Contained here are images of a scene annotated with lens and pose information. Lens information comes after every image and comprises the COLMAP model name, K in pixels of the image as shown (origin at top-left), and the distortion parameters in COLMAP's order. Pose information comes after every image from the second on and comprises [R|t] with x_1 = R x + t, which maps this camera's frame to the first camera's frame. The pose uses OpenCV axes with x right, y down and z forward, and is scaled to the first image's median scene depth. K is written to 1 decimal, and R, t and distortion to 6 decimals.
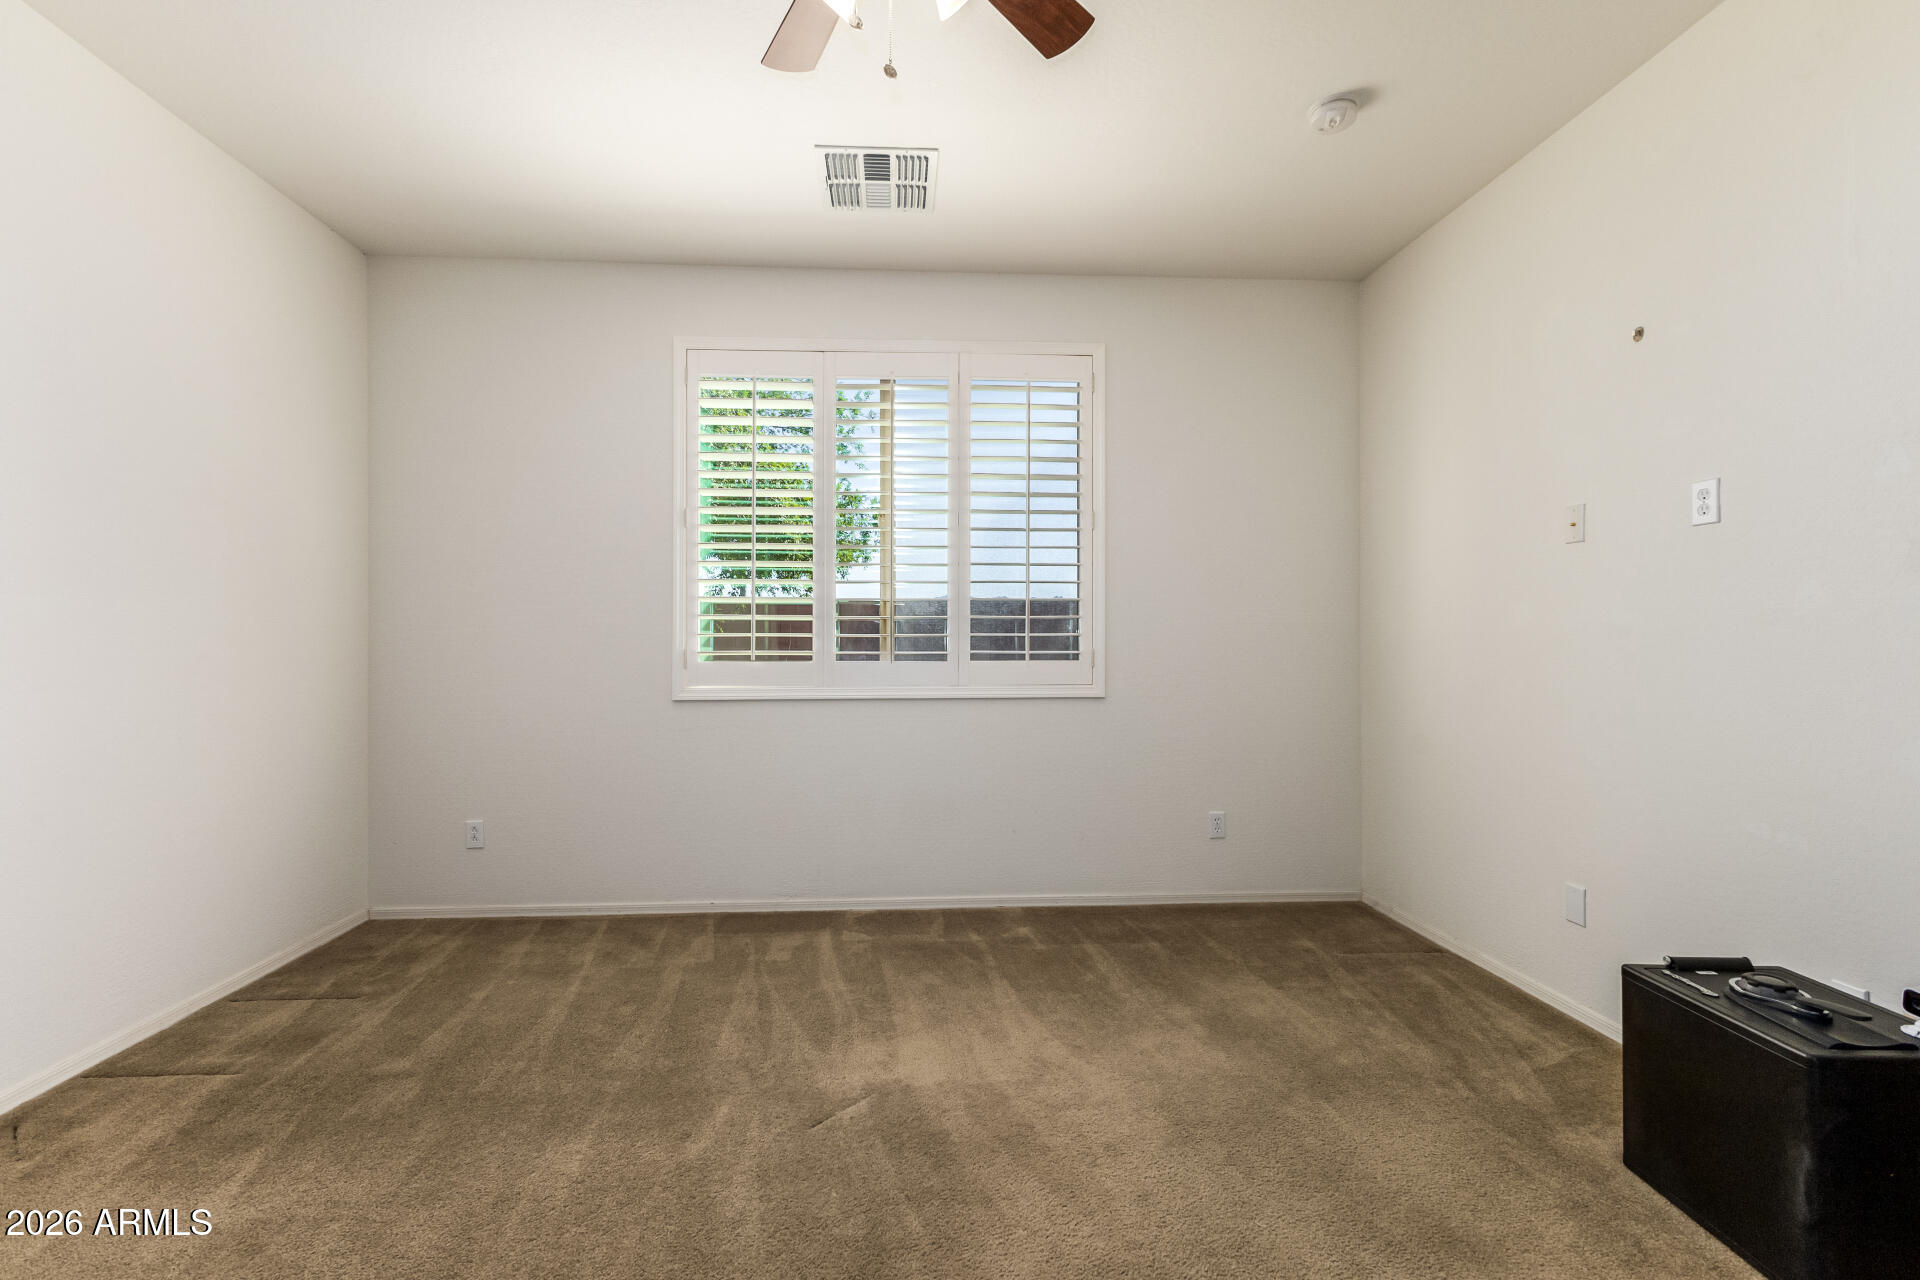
lens RADIAL K [[834.9, 0, 940.3], [0, 834.9, 643.1], [0, 0, 1]] dist [0.013957, -0.003293]
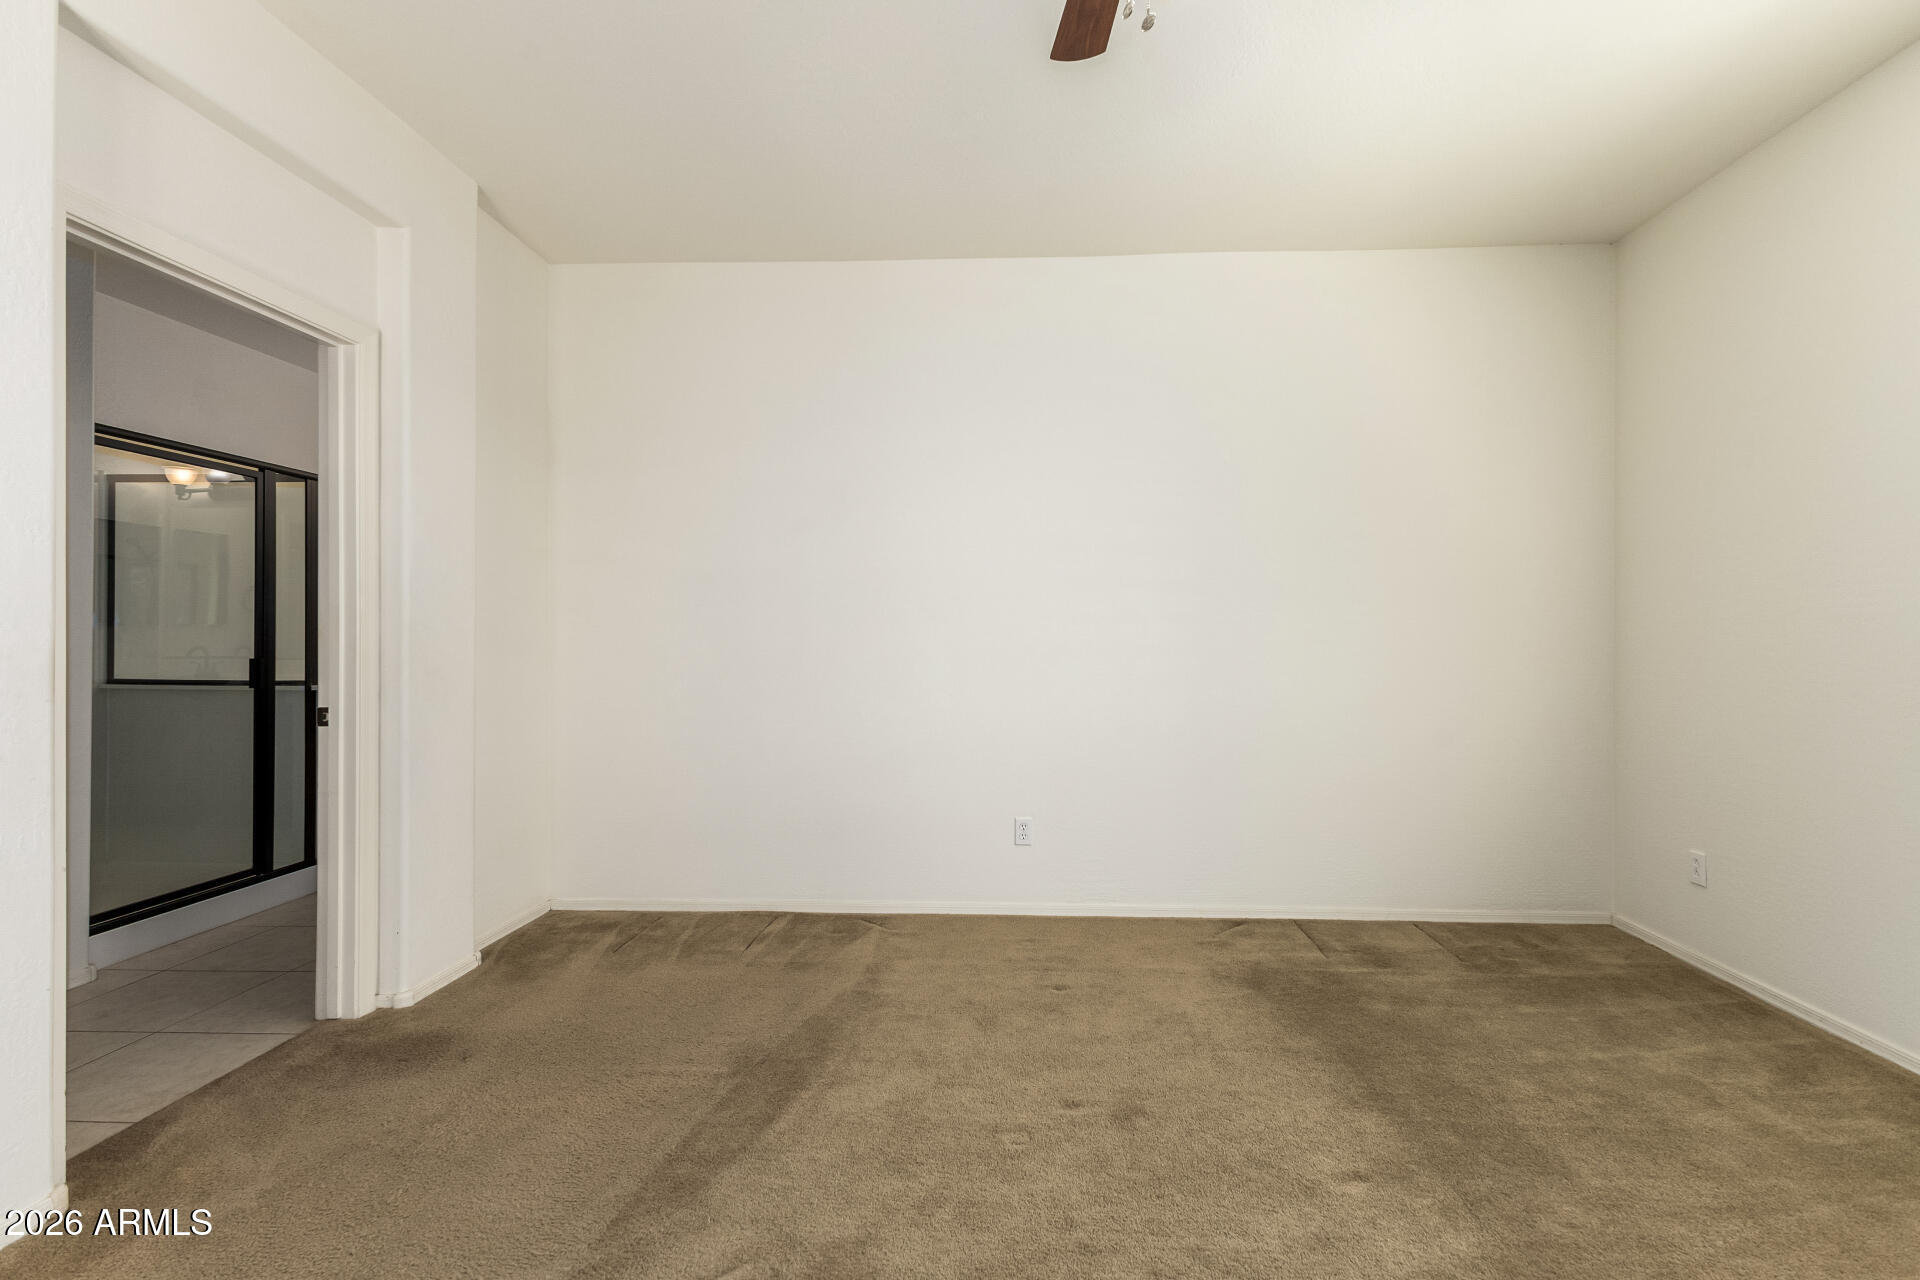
lens RADIAL K [[834.9, 0, 1004.2], [0, 834.9, 627.7], [0, 0, 1]] dist [0.013957, -0.003293]
pose [[-0.085797, -0.015187, -0.996197, 0.390807], [-0.000496, 0.999884, -0.015201, -0.002925], [0.996312, -0.000810, -0.085795, 0.403488]]
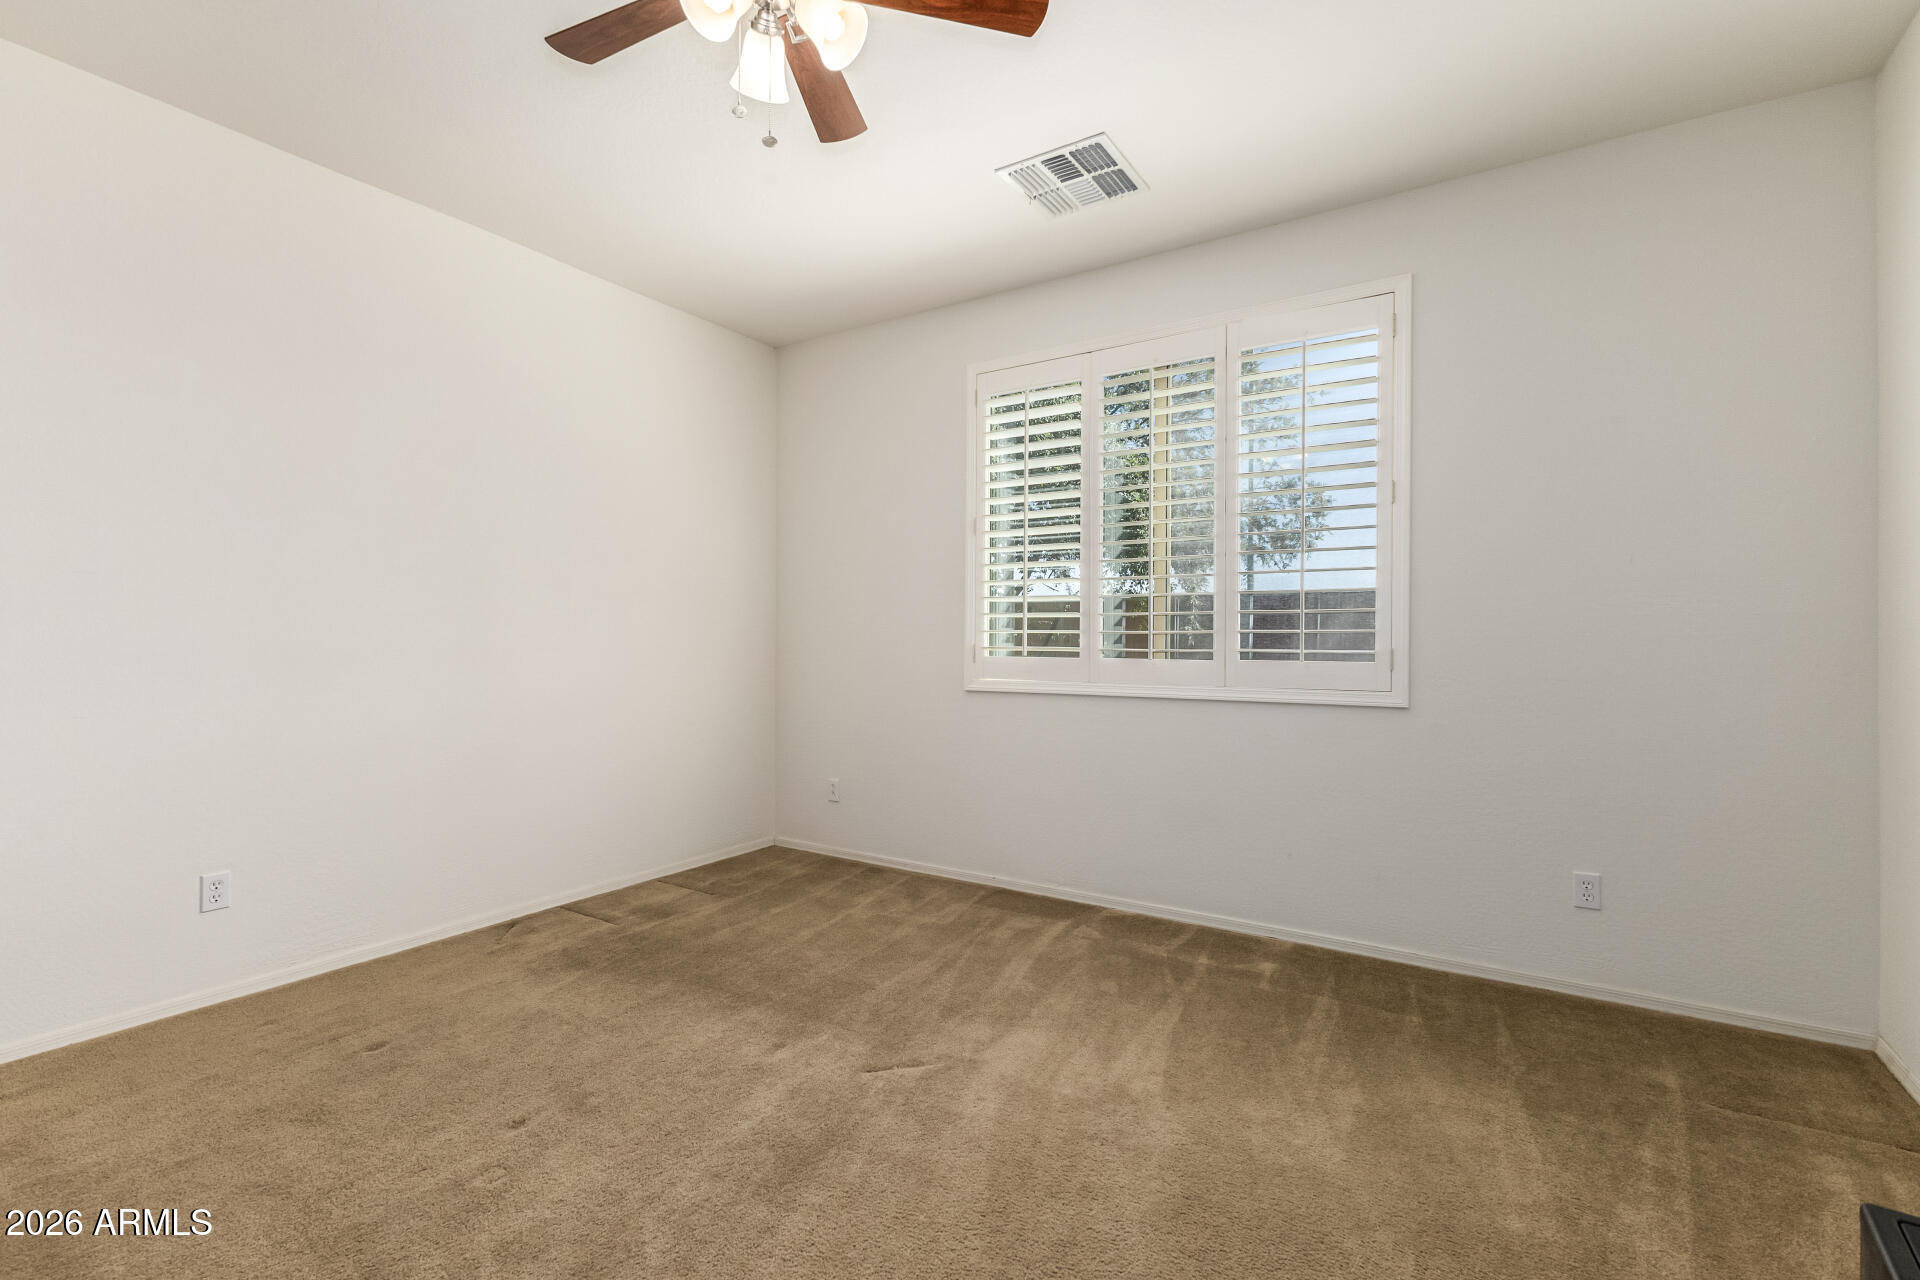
lens RADIAL K [[834.9, 0, 966.7], [0, 834.9, 637.6], [0, 0, 1]] dist [0.013957, -0.003293]
pose [[0.816169, 0.003495, -0.577803, 0.360312], [-0.004556, 0.999990, -0.000387, -0.001660], [0.577796, 0.002948, 0.816176, 0.096819]]
